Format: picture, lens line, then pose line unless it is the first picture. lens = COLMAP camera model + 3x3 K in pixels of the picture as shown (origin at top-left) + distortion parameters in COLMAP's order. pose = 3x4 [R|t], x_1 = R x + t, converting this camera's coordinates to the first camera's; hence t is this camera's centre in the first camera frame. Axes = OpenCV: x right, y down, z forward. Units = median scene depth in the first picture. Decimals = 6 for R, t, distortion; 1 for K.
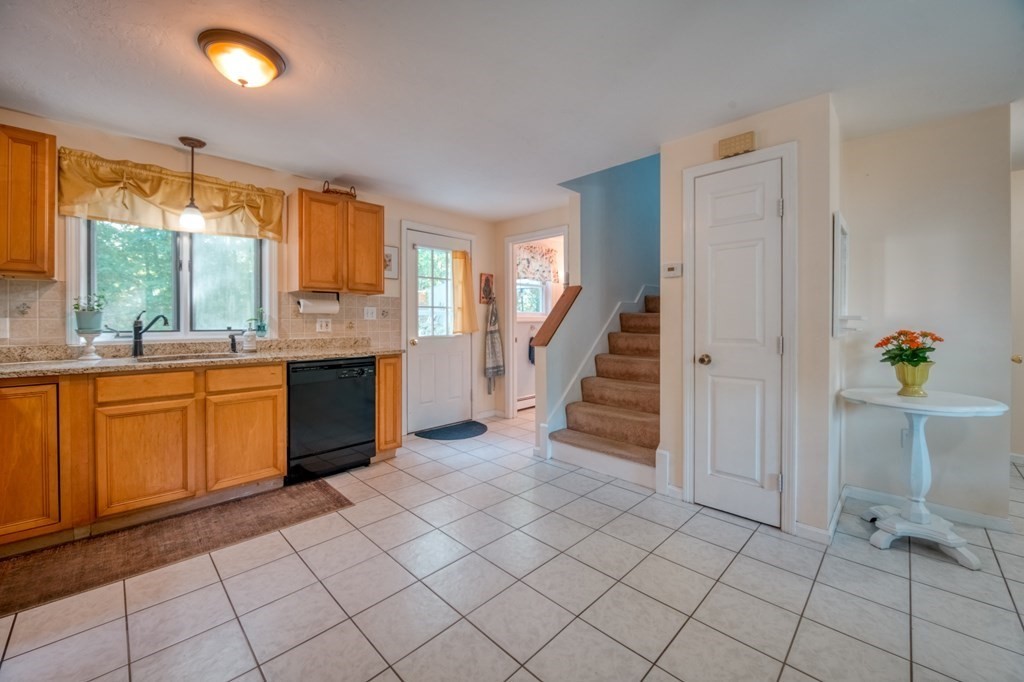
lens RADIAL K [[415.0, 0, 515.5], [0, 415.0, 323.3], [0, 0, 1]] dist [0.000279, -0.009020]
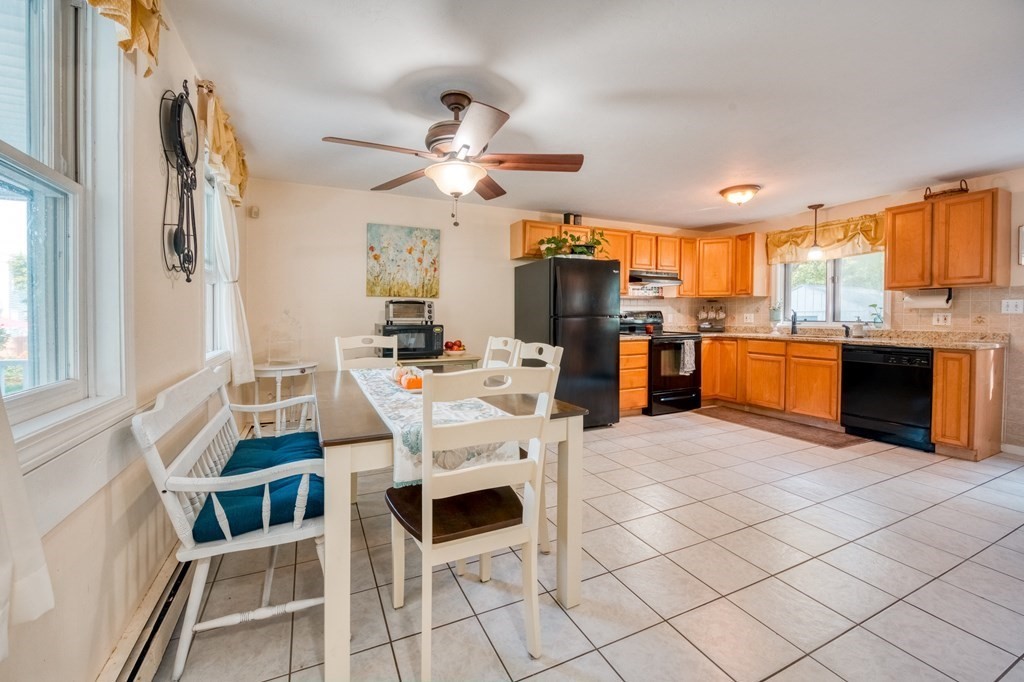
lens RADIAL K [[405.4, 0, 479.5], [0, 405.4, 323.9], [0, 0, 1]] dist [0.000837, -0.005488]
pose [[-0.402921, 0.016724, -0.915082, 1.233107], [-0.009086, 0.999711, 0.022271, 0.006145], [0.915190, 0.017288, -0.402652, 0.427685]]
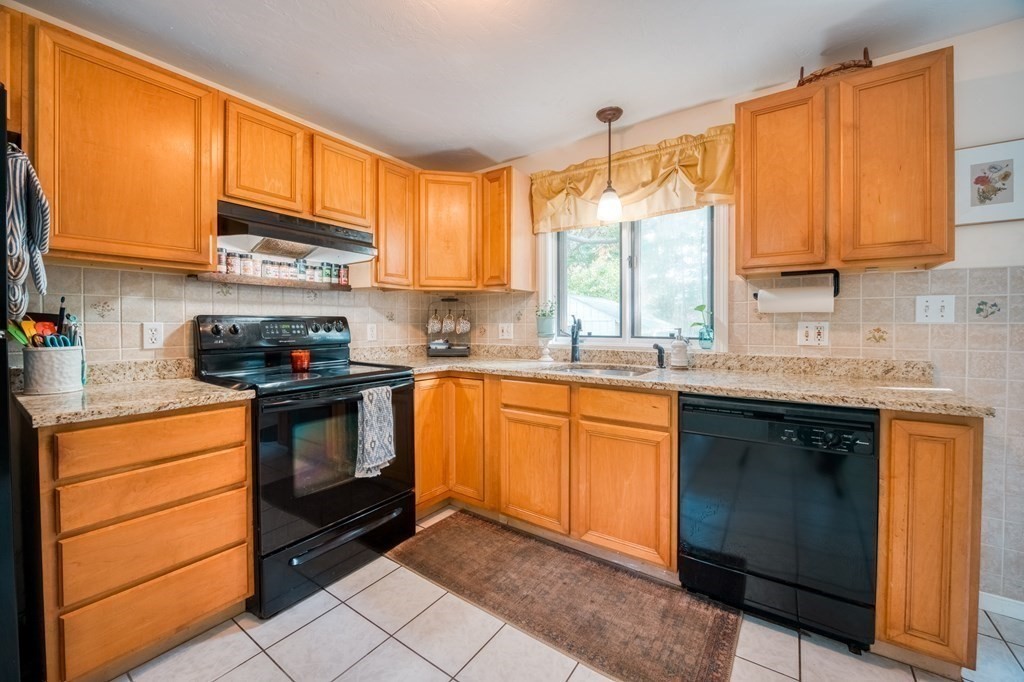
lens RADIAL K [[401.0, 0, 509.7], [0, 401.0, 328.3], [0, 0, 1]] dist [-0.016724, -0.000266]
pose [[0.154733, 0.006767, -0.987933, -0.002942], [-0.007218, 0.999958, 0.005719, -0.003230], [0.987930, 0.006246, 0.154775, 0.670043]]
